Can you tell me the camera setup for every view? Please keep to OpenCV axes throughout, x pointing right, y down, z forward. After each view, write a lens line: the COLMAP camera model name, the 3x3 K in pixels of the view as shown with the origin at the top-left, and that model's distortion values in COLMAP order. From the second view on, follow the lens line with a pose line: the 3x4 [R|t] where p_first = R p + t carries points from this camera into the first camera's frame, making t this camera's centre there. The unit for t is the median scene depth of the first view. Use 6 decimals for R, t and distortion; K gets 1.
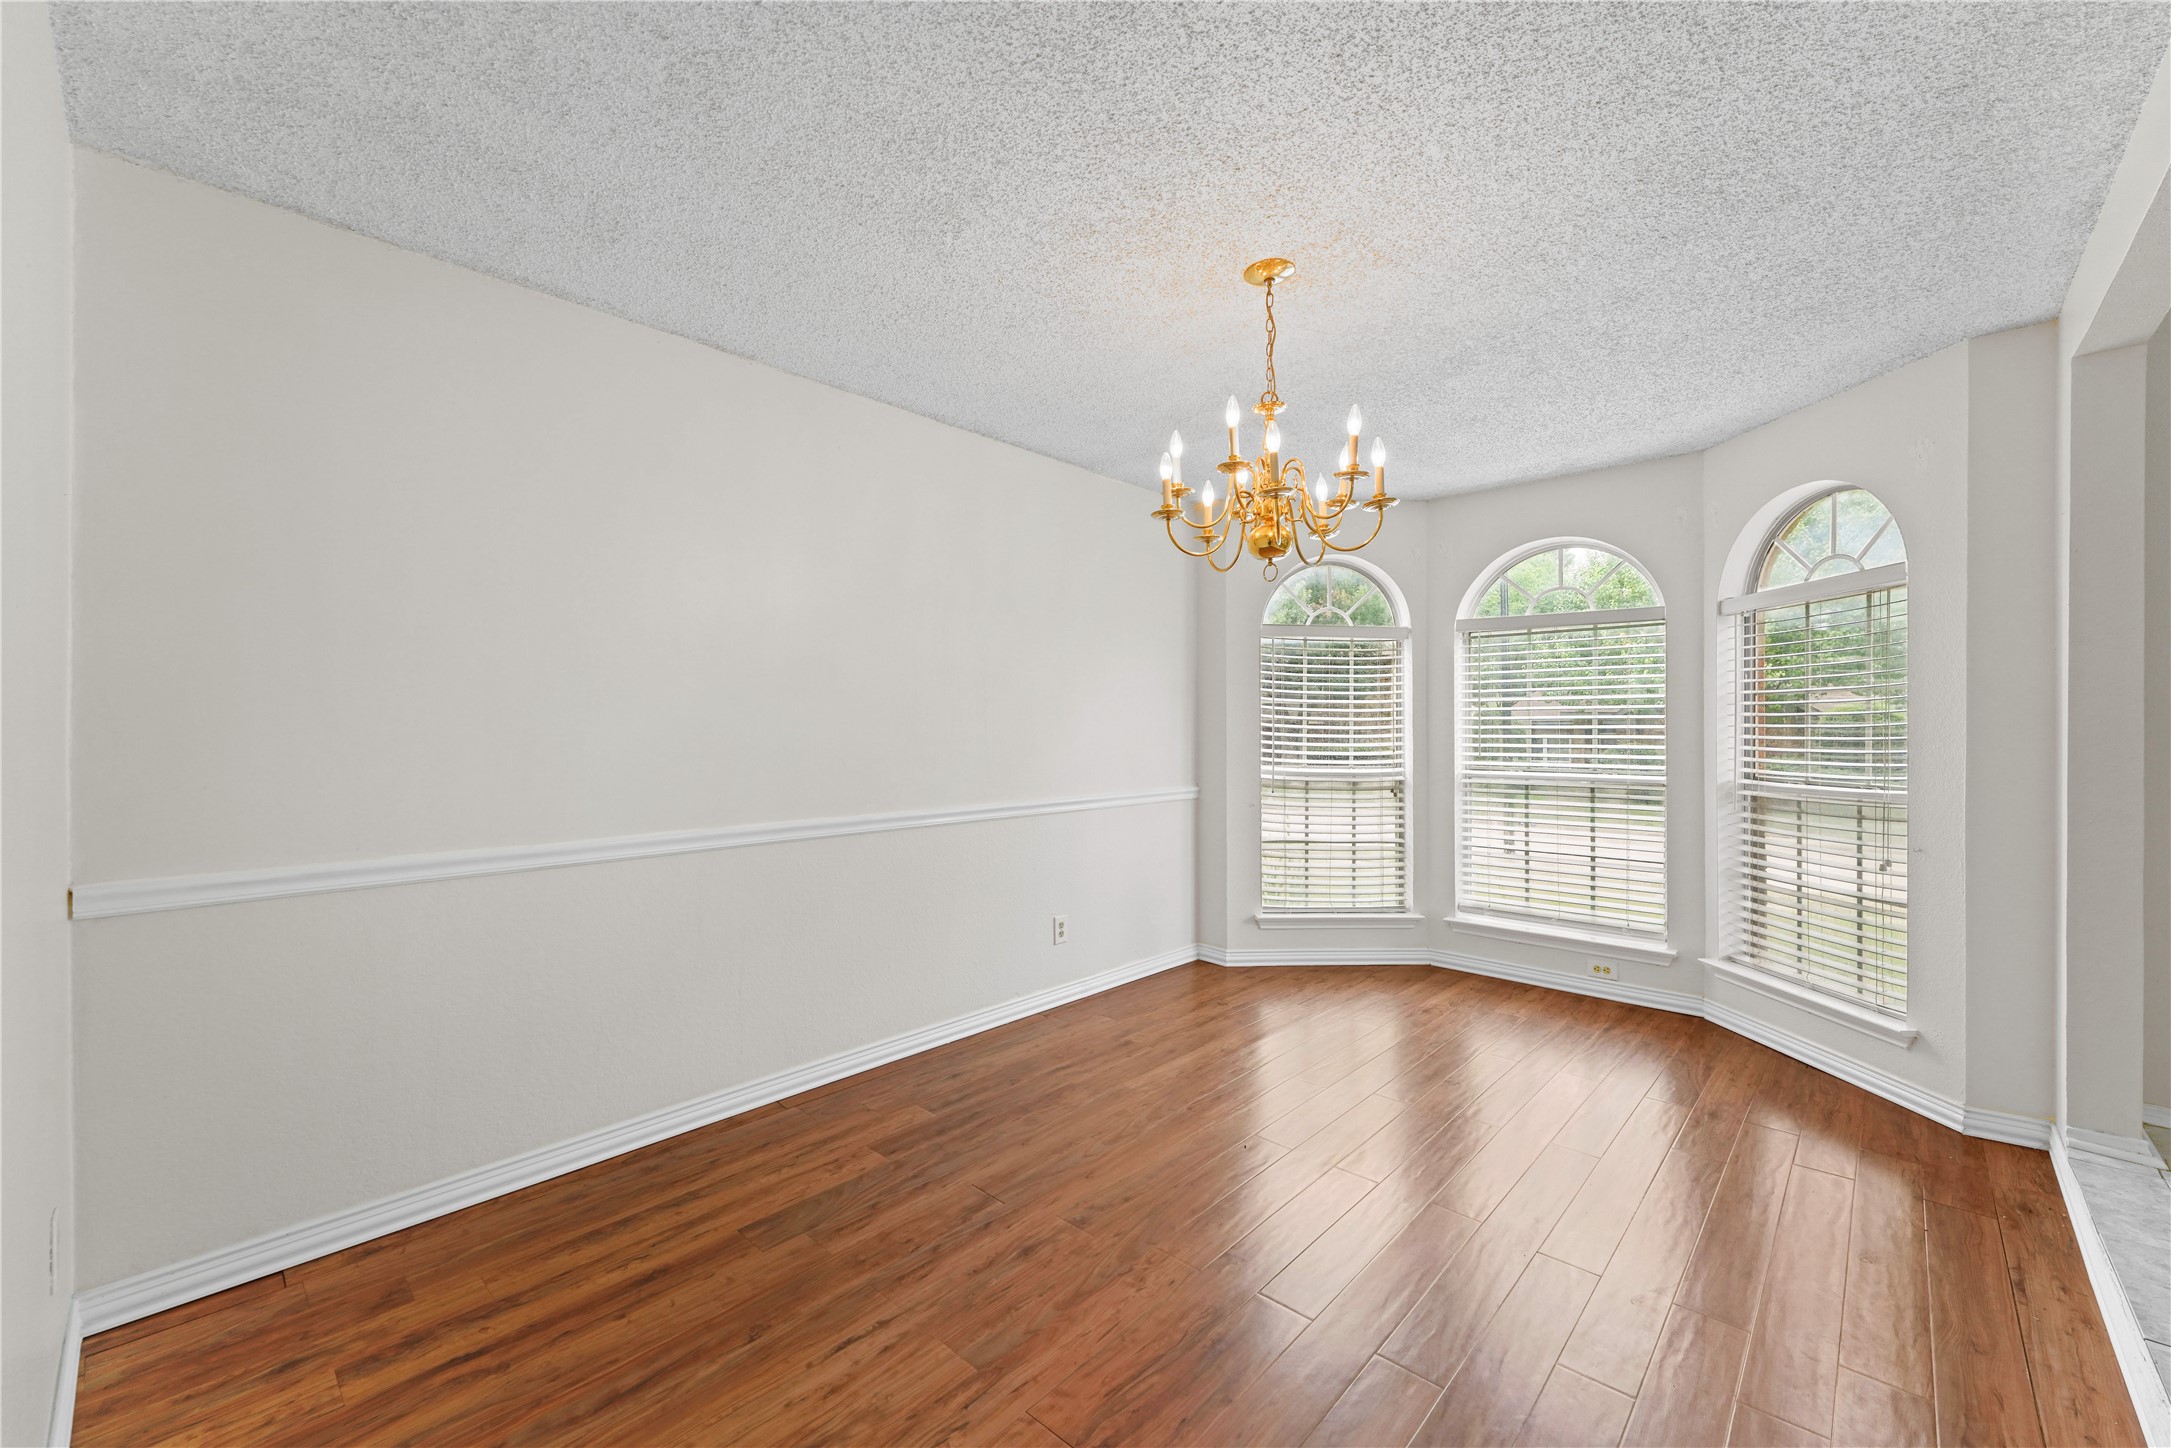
lens RADIAL K [[873.0, 0, 1088.9], [0, 873.0, 715.9], [0, 0, 1]] dist [0.011423, -0.002649]
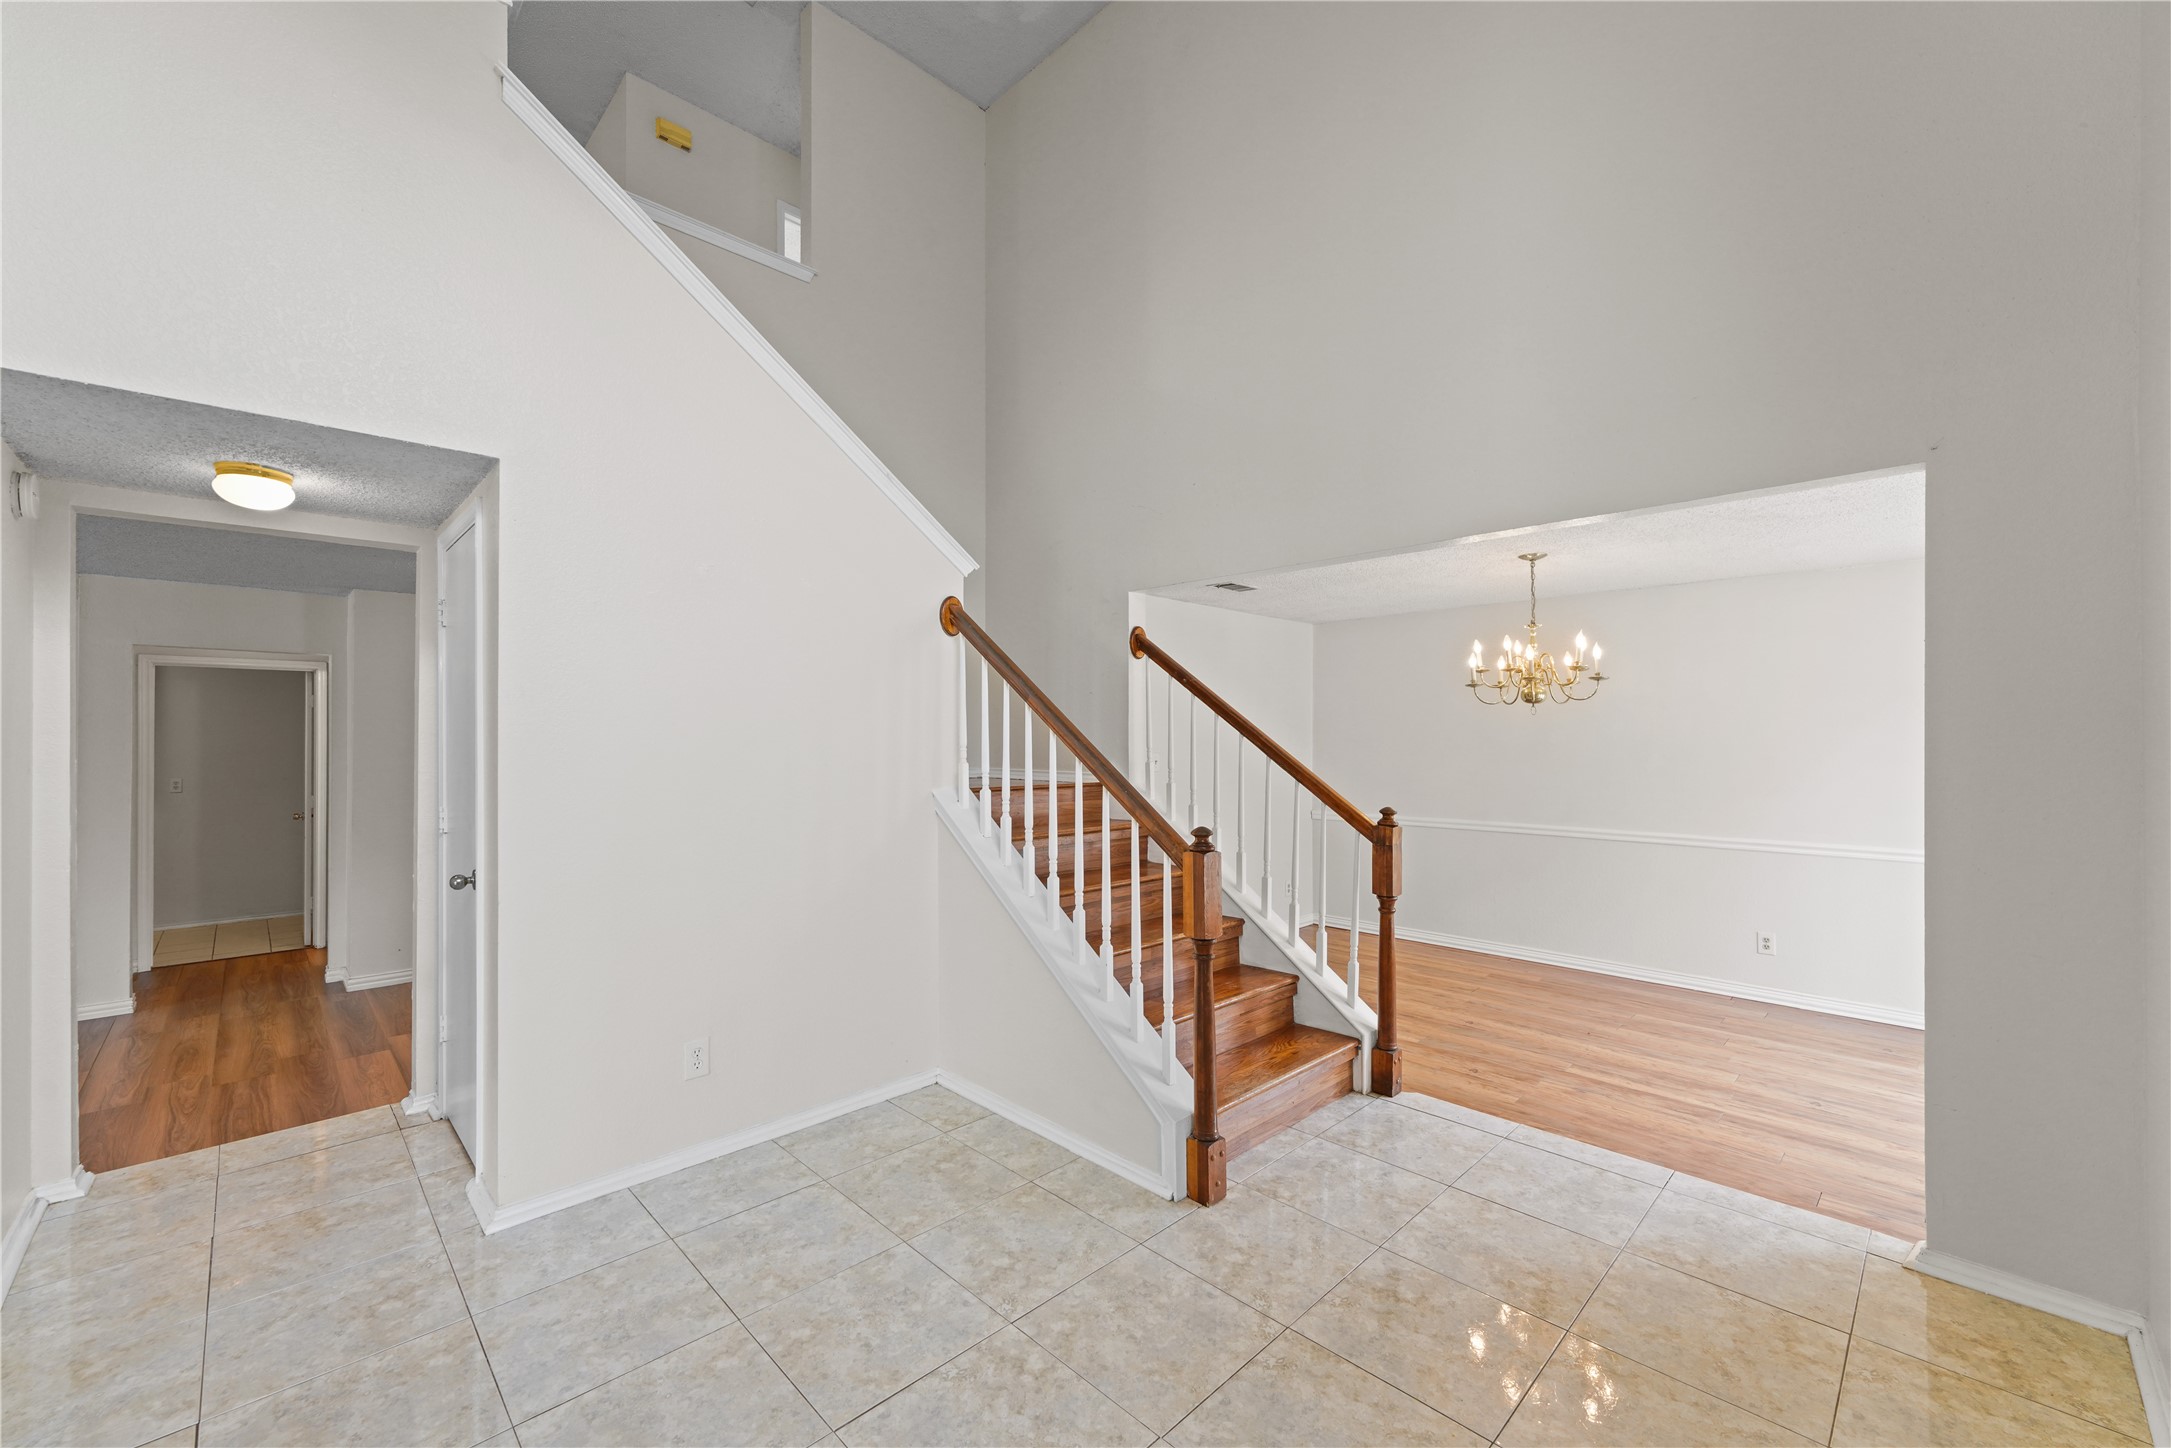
lens RADIAL K [[873.0, 0, 1082.2], [0, 873.0, 737.7], [0, 0, 1]] dist [0.011423, -0.002649]
pose [[-0.059804, -0.009464, -0.998165, 1.821882], [-0.000981, 0.999955, -0.009422, -0.055994], [0.998210, 0.000416, -0.059810, 0.125142]]
